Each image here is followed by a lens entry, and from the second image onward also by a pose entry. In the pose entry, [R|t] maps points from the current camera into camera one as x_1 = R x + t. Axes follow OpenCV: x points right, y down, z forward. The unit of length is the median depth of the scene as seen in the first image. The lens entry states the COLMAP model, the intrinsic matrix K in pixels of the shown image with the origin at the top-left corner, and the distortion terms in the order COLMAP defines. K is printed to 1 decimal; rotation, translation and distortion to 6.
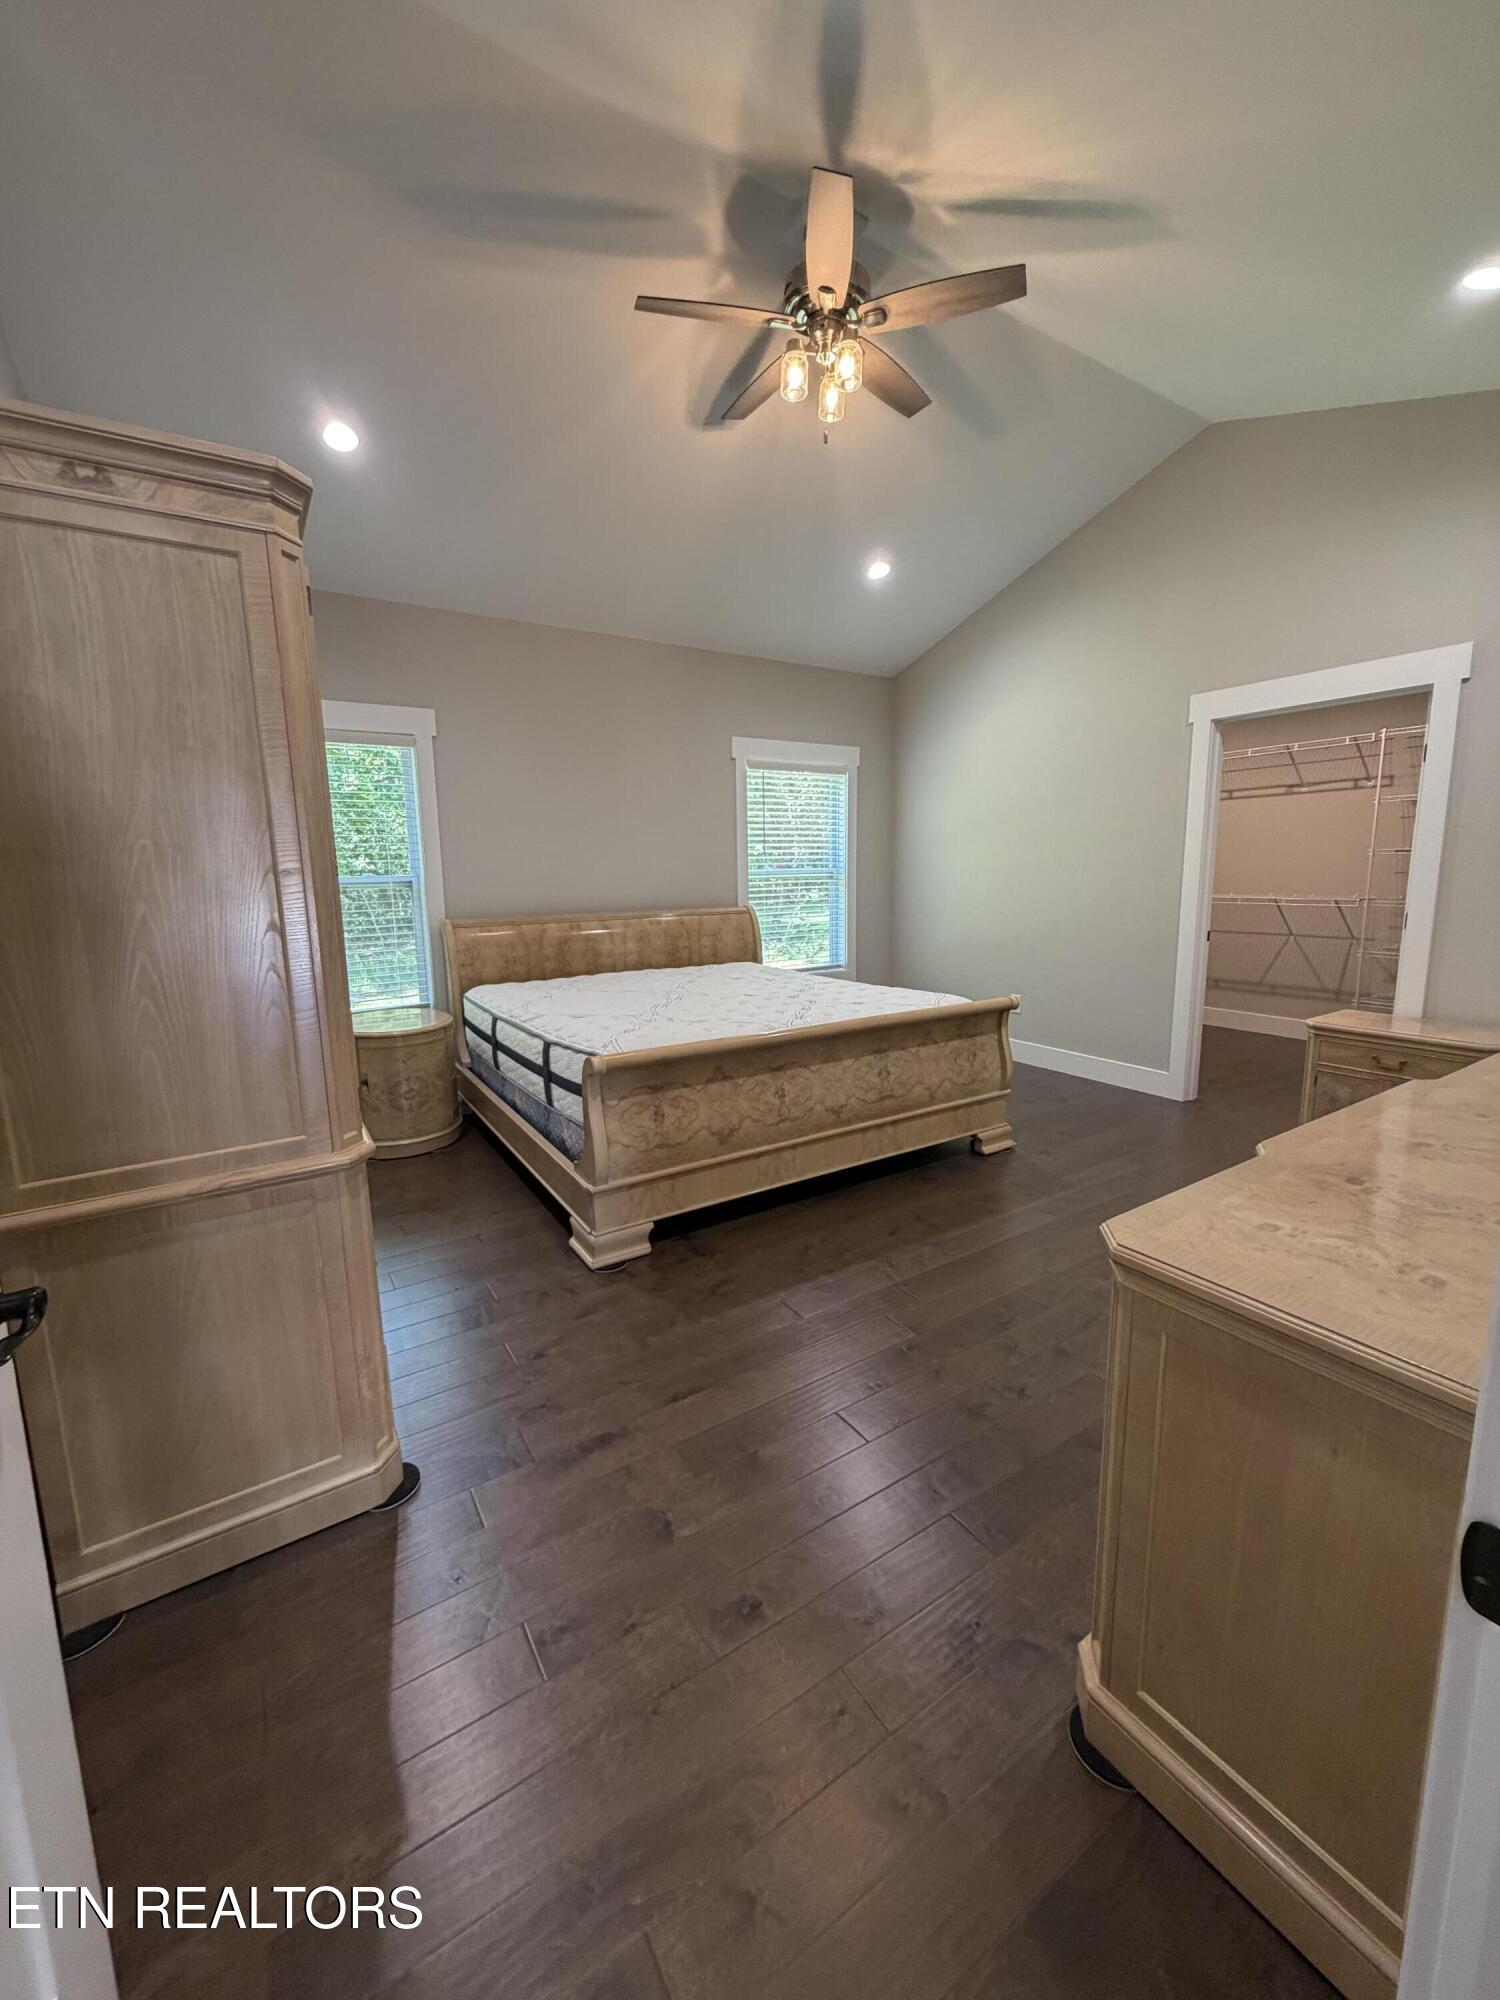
lens RADIAL K [[795.4, 0, 750.7], [0, 795.4, 1000.1], [0, 0, 1]] dist [-0.001244, 0.000023]
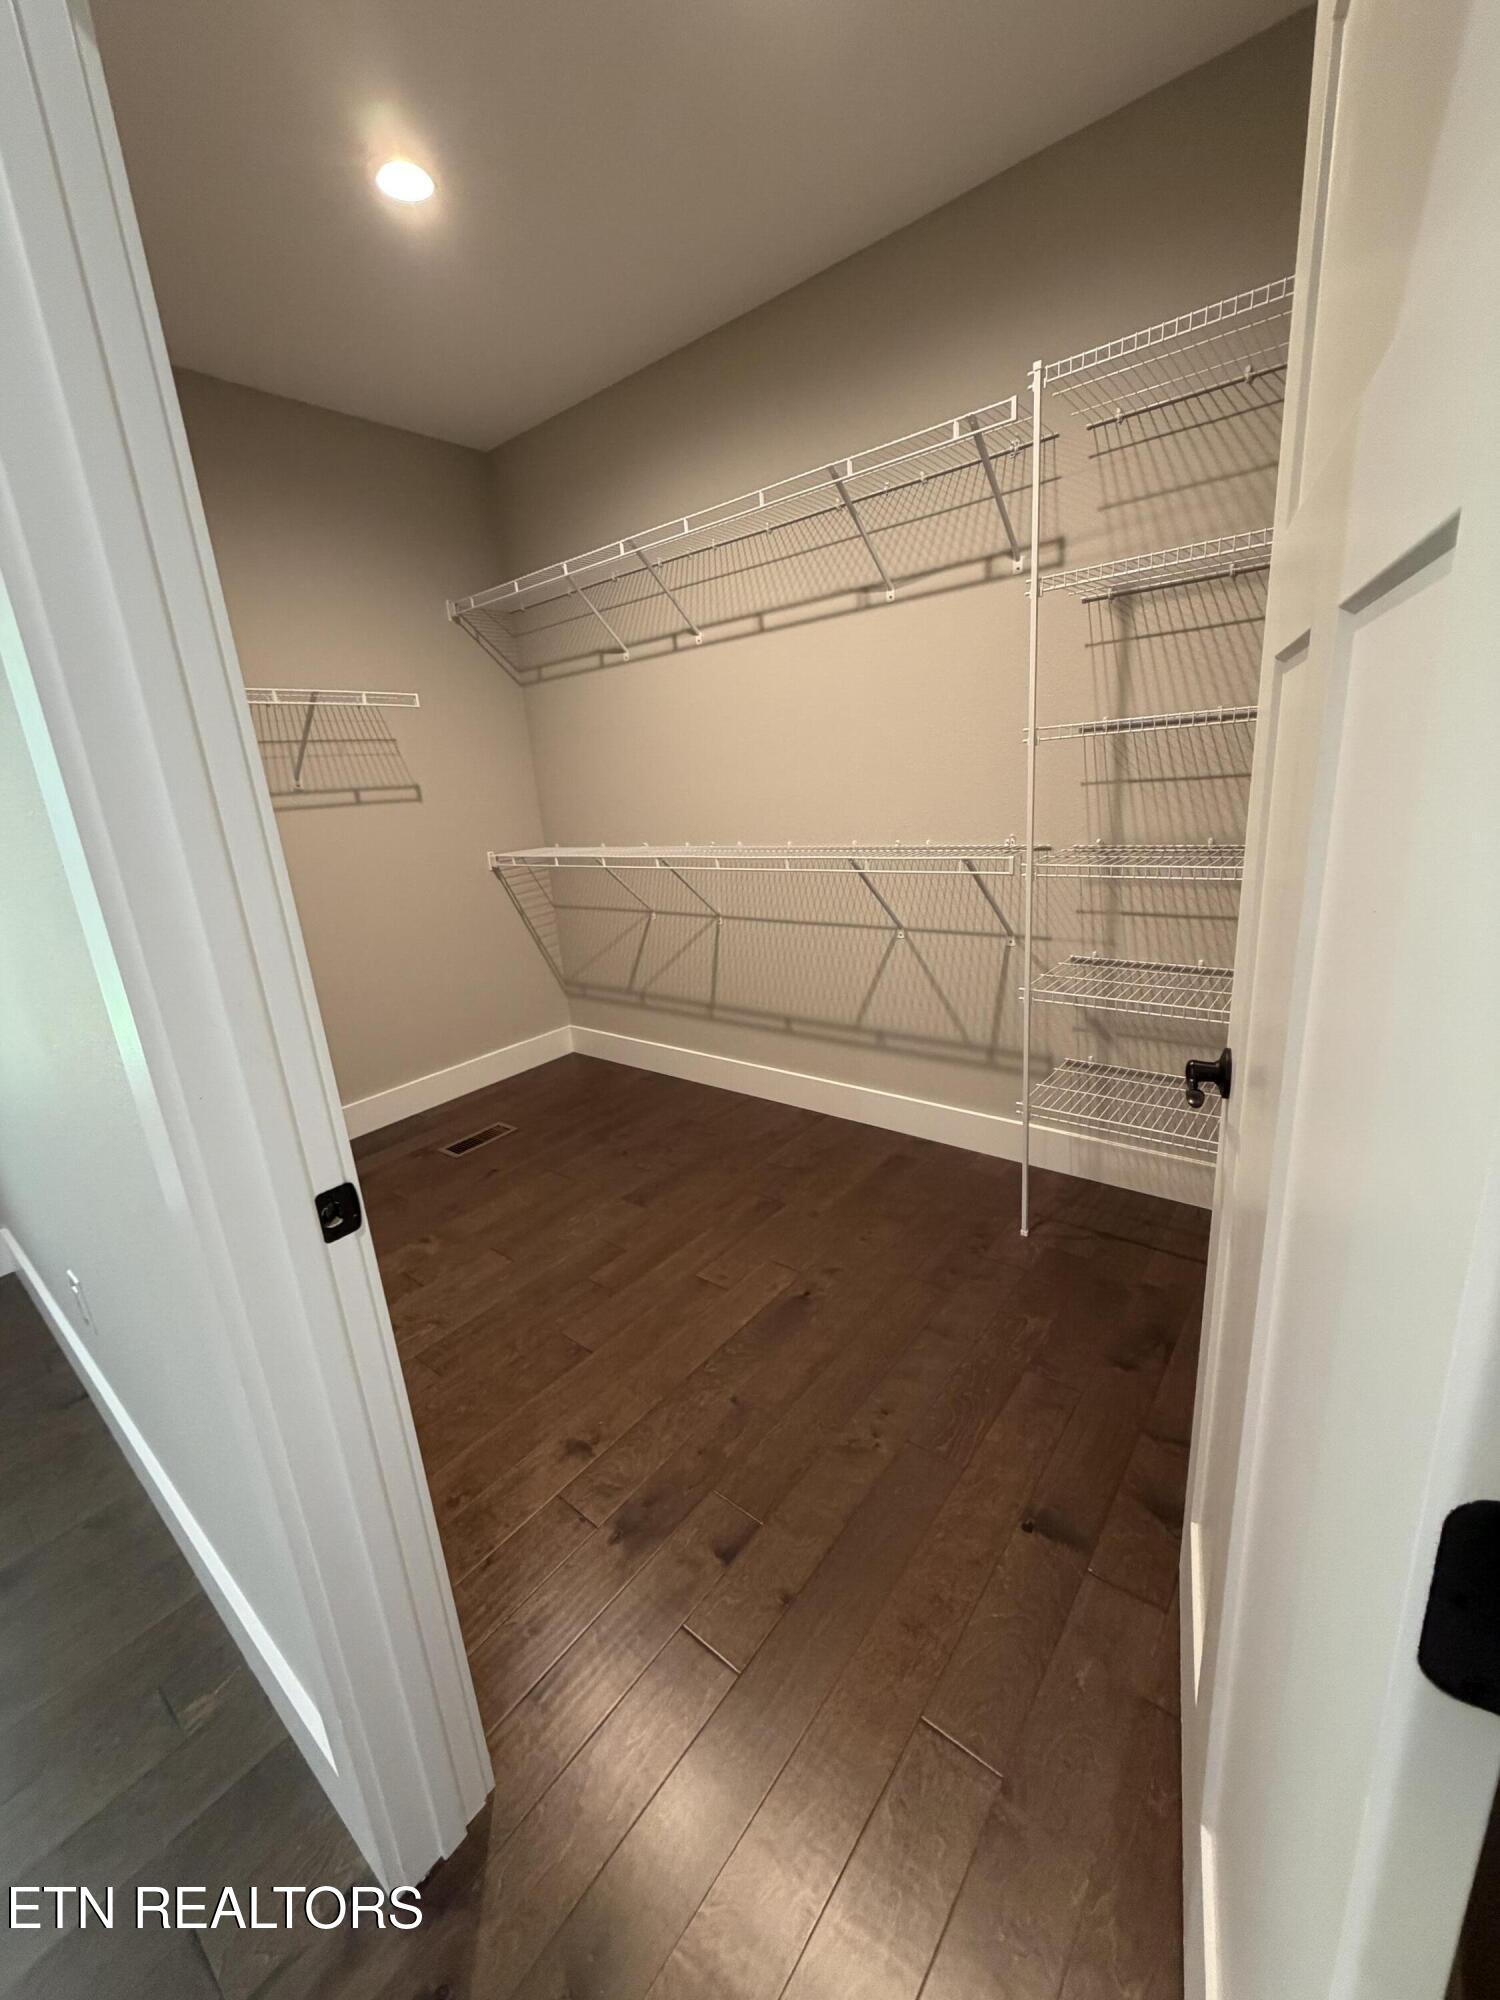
lens RADIAL K [[795.4, 0, 753.1], [0, 795.4, 994.3], [0, 0, 1]] dist [-0.001244, 0.000023]
pose [[0.944920, -0.139183, 0.296234, 0.478640], [0.109253, 0.987295, 0.115380, -0.111810], [-0.308530, -0.076660, 0.948121, 0.611280]]
